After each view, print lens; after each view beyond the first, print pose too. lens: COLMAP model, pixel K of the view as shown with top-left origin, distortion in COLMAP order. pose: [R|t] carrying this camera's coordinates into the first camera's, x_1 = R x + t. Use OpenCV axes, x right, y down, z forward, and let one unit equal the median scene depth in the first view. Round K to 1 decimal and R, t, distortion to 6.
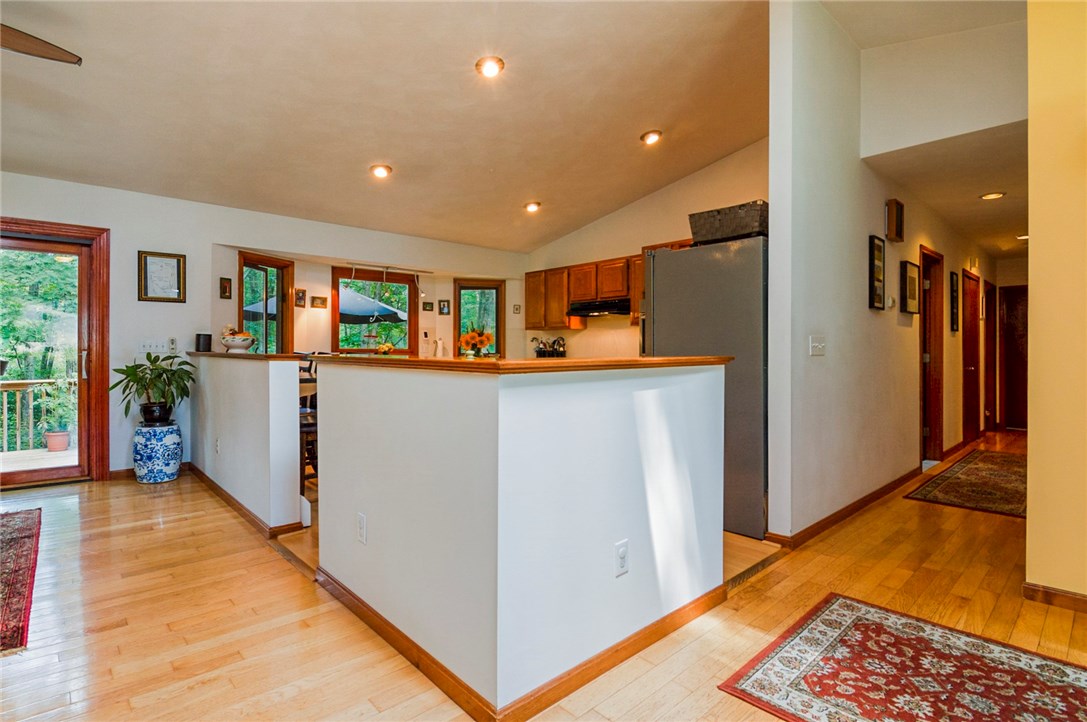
lens RADIAL K [[528.2, 0, 543.5], [0, 528.2, 361.0], [0, 0, 1]] dist [-0.019341, -0.001038]
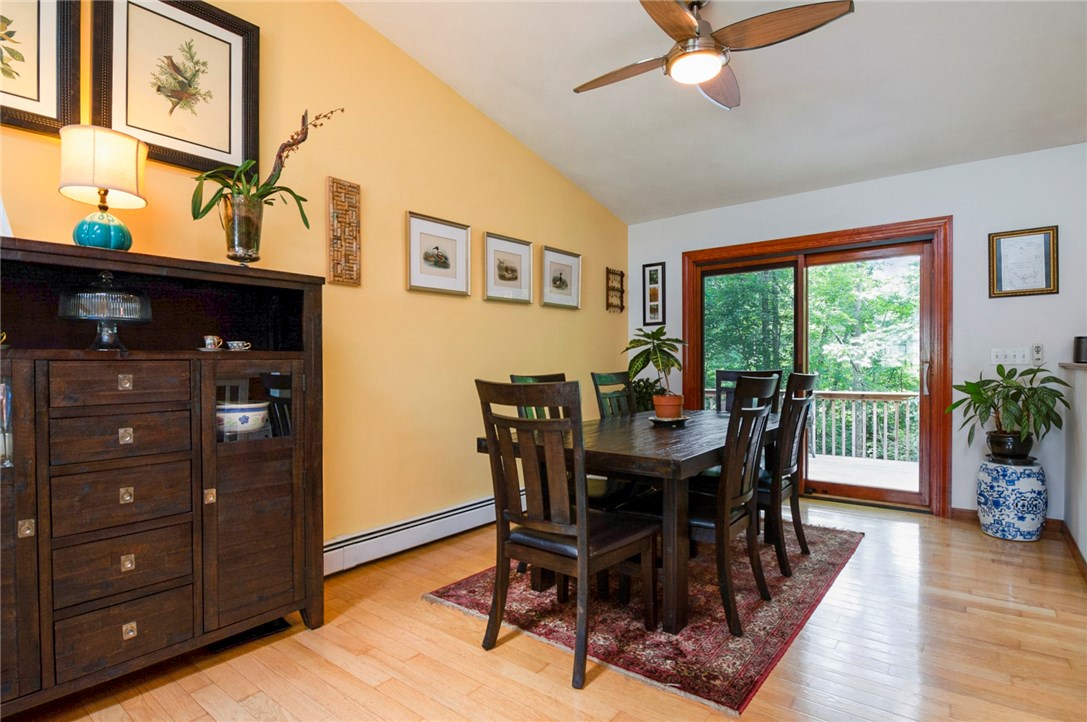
lens RADIAL K [[546.7, 0, 542.5], [0, 546.7, 373.5], [0, 0, 1]] dist [-0.020804, -0.000729]
pose [[0.140839, 0.008242, -0.989998, -0.075911], [-0.008275, 0.999940, 0.007147, -0.003456], [0.989998, 0.007186, 0.140899, 0.233387]]
